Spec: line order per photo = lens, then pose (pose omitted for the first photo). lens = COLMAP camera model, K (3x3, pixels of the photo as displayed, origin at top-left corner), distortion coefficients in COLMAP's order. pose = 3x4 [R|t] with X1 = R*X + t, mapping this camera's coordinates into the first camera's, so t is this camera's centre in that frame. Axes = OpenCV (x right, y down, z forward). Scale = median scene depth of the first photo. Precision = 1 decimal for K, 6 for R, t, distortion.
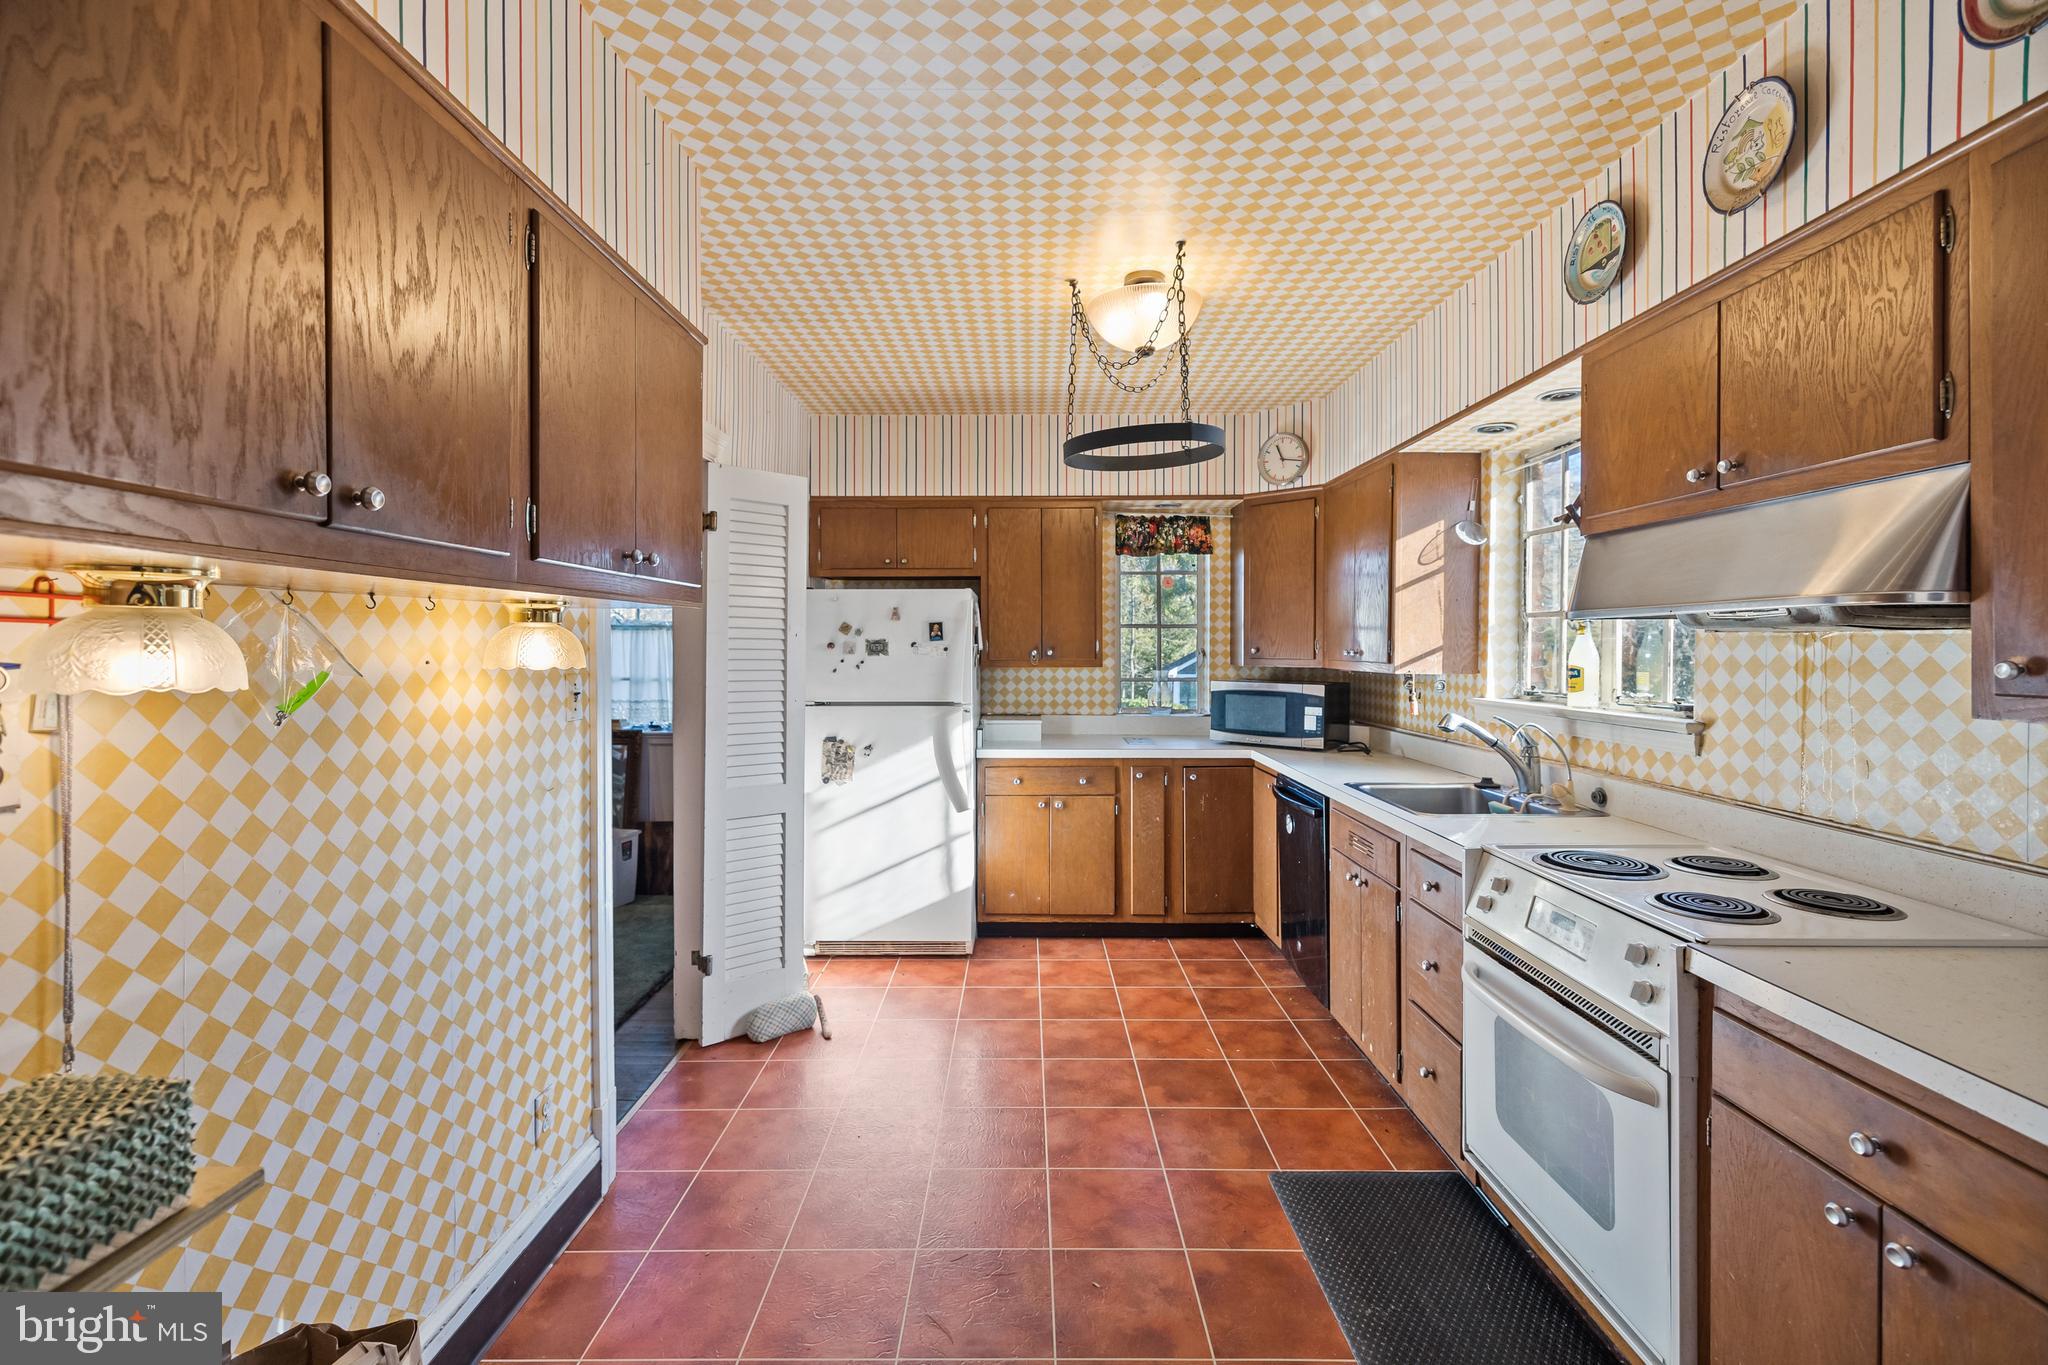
lens RADIAL K [[876.6, 0, 1016.8], [0, 876.6, 651.5], [0, 0, 1]] dist [0.003555, -0.000816]
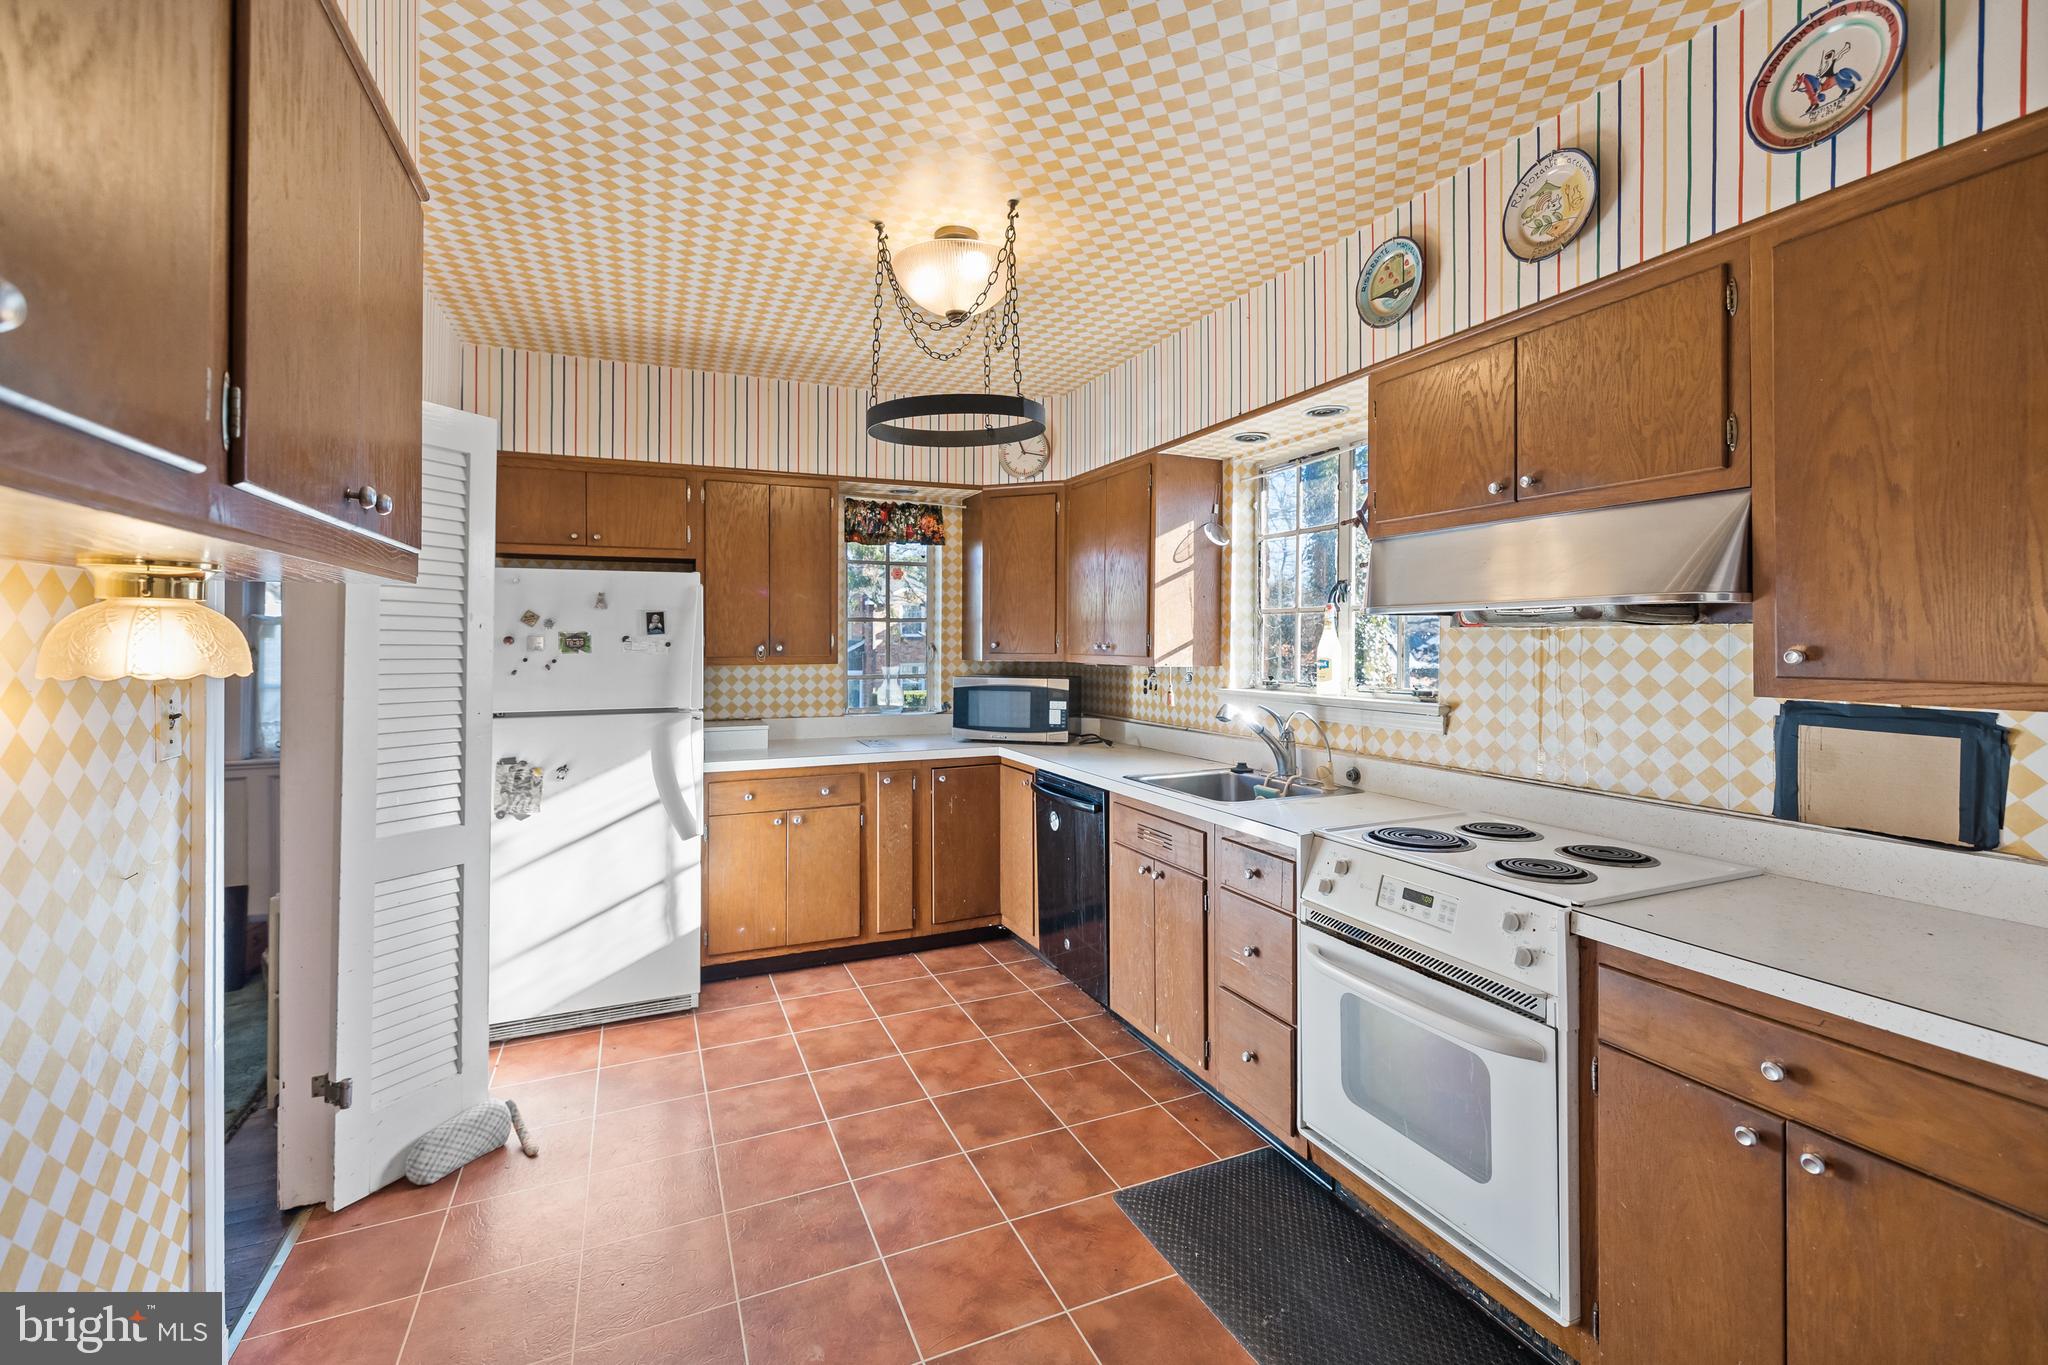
lens RADIAL K [[876.6, 0, 1015.5], [0, 876.6, 637.2], [0, 0, 1]] dist [0.003555, -0.000816]
pose [[0.911842, 0.000632, 0.410541, -0.173871], [0.004130, 0.999934, -0.010713, 0.001047], [-0.410521, 0.011464, 0.911779, 0.150869]]
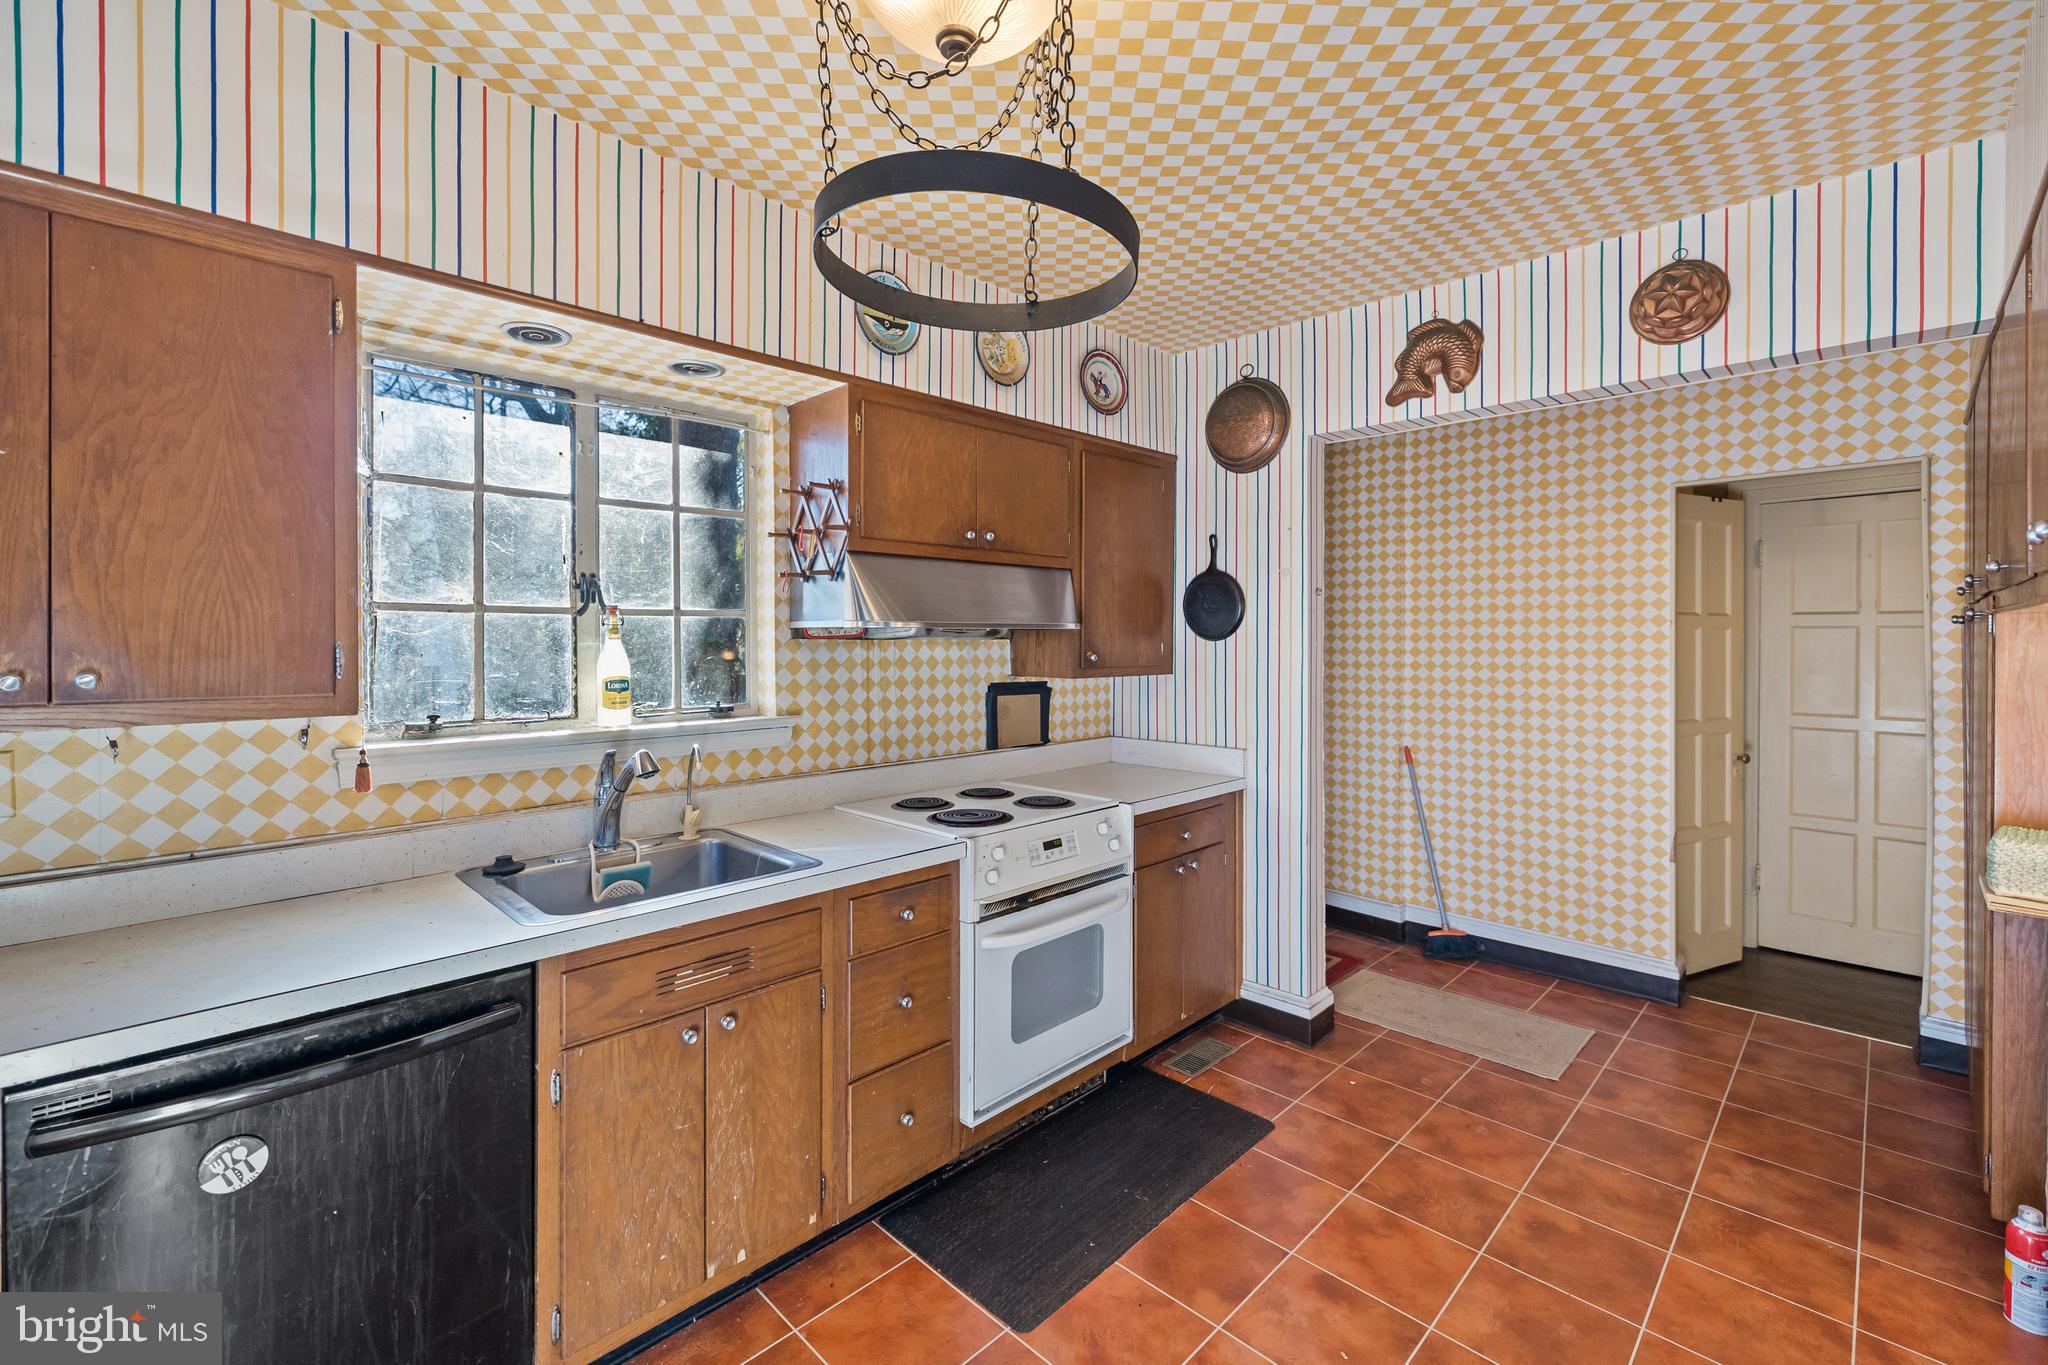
lens RADIAL K [[876.6, 0, 1014.6], [0, 876.6, 650.2], [0, 0, 1]] dist [0.003555, -0.000816]
pose [[-0.718828, -0.004226, 0.695175, -0.213103], [0.009581, 0.999826, 0.015985, -0.018931], [-0.695122, 0.018151, -0.718663, 1.360980]]
